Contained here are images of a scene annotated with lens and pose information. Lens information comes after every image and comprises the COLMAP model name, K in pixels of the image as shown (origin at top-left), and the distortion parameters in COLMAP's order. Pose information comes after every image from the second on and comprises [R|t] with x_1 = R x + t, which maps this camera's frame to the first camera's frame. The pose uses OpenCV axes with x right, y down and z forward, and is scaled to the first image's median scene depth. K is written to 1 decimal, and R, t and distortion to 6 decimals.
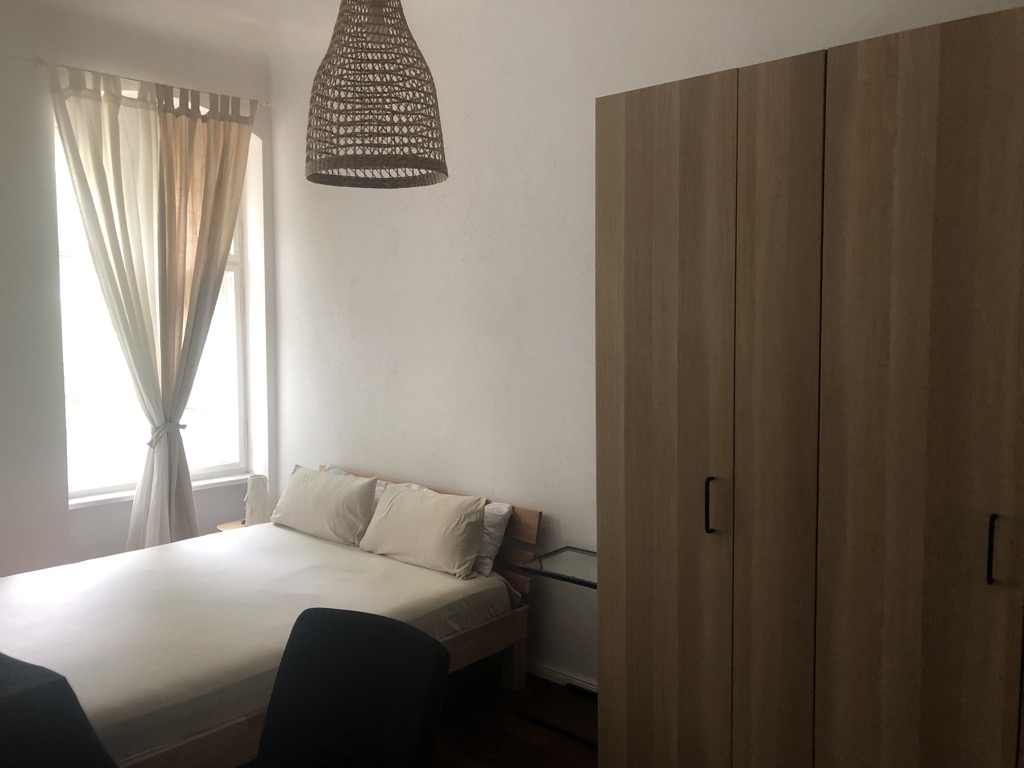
lens RADIAL K [[858.5, 0, 512.8], [0, 858.5, 381.0], [0, 0, 1]] dist [0.059469, -0.065677]
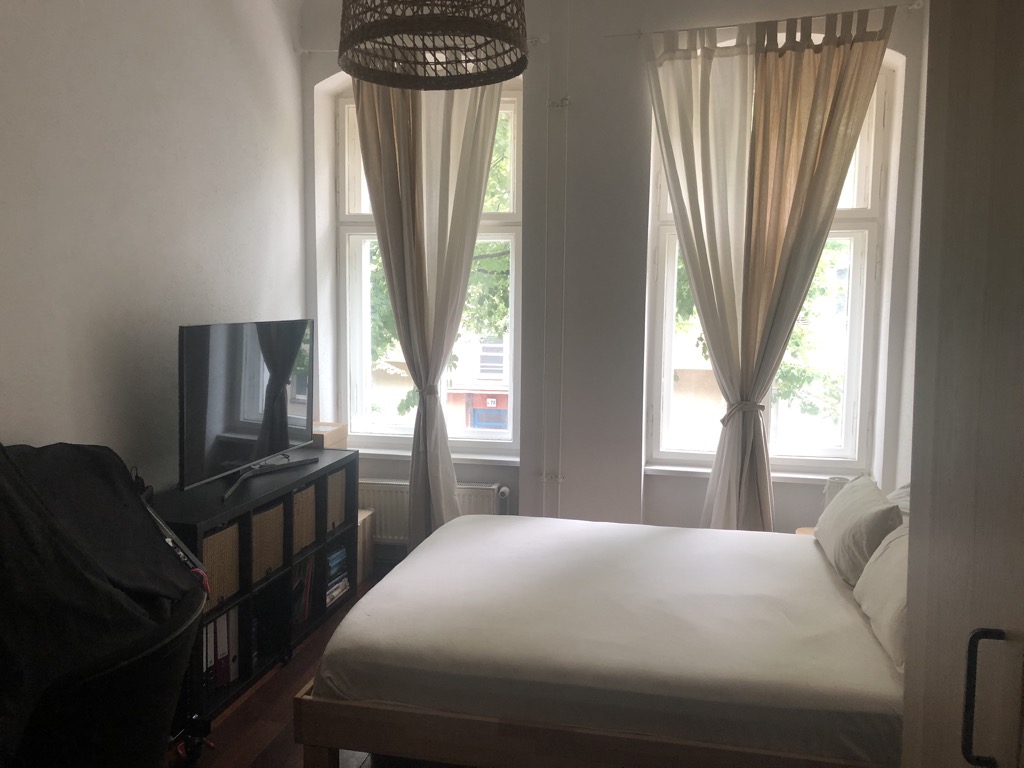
lens RADIAL K [[858.5, 0, 512.0], [0, 858.5, 386.2], [0, 0, 1]] dist [0.059469, -0.065677]
pose [[0.472276, 0.086979, -0.877149, 0.283835], [-0.064574, 0.995860, 0.063982, -0.009945], [0.879083, 0.026423, 0.475937, 0.356917]]
